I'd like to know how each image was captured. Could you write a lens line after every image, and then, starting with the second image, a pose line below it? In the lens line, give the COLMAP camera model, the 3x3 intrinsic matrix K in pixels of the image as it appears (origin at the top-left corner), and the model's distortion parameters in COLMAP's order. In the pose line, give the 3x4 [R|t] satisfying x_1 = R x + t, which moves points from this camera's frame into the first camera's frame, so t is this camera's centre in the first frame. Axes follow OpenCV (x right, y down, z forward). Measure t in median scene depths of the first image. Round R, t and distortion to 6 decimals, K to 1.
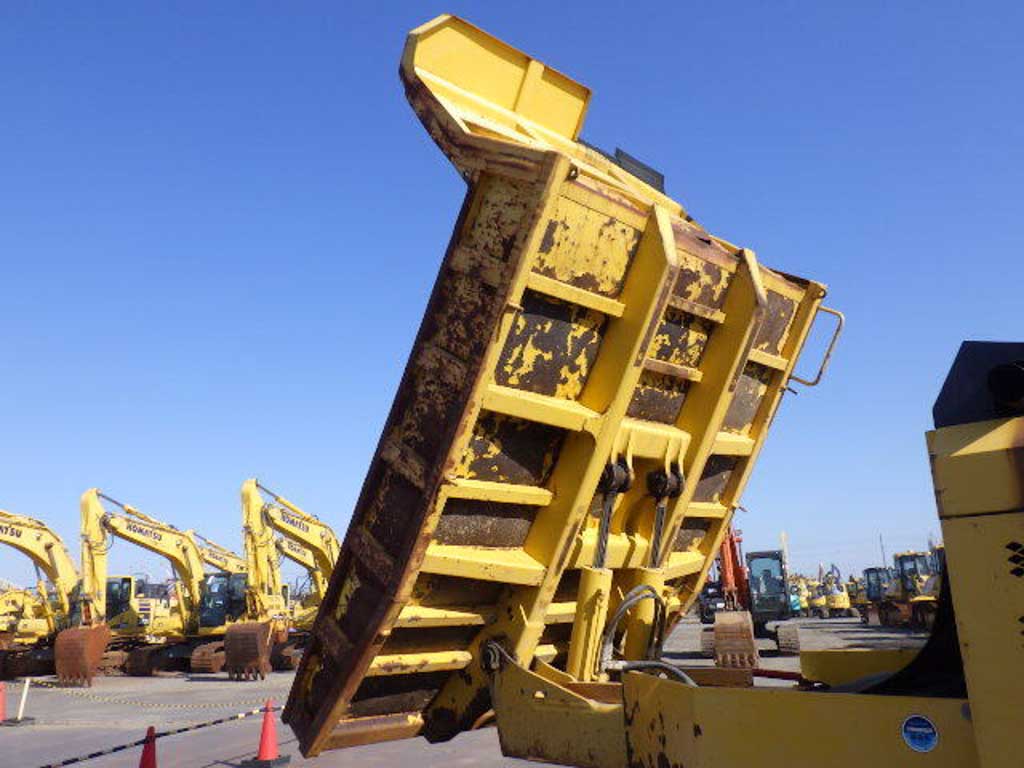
lens RADIAL K [[838.1, 0, 512.0], [0, 838.1, 384.0], [0, 0, 1]] dist [0.032971, 0.000257]
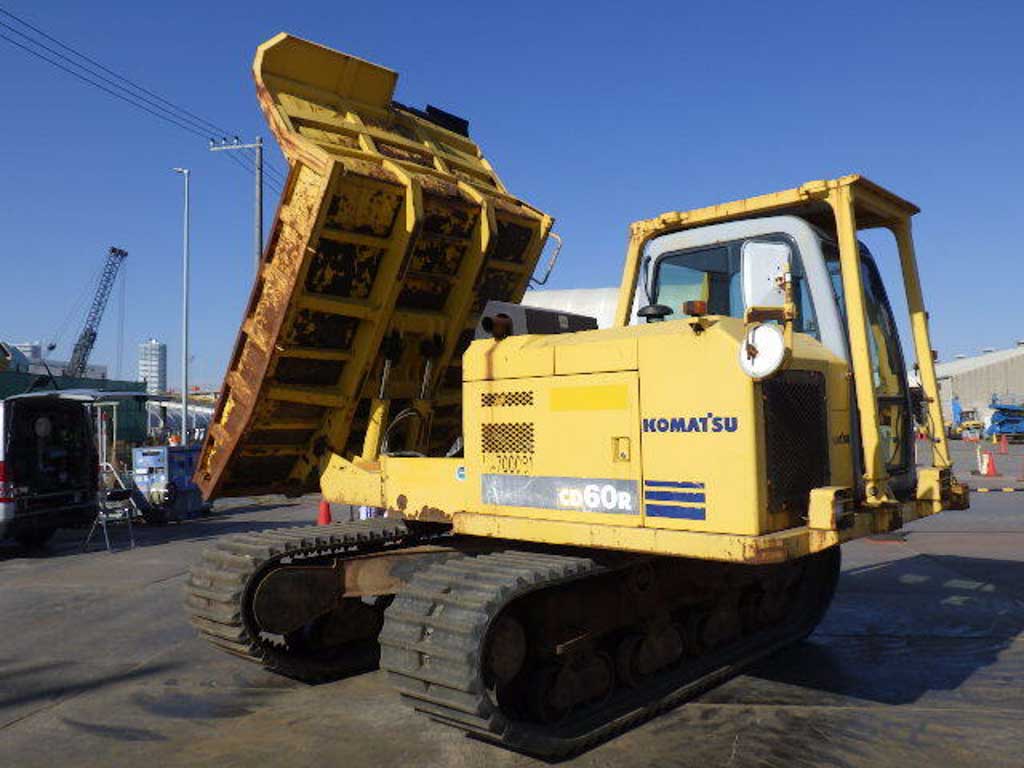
lens RADIAL K [[838.1, 0, 512.0], [0, 838.1, 384.0], [0, 0, 1]] dist [0.032971, 0.000257]
pose [[0.998711, 0.021611, 0.045934, 0.304569], [-0.030500, 0.978779, 0.202635, -0.165366], [-0.040580, -0.203775, 0.978176, -0.680684]]
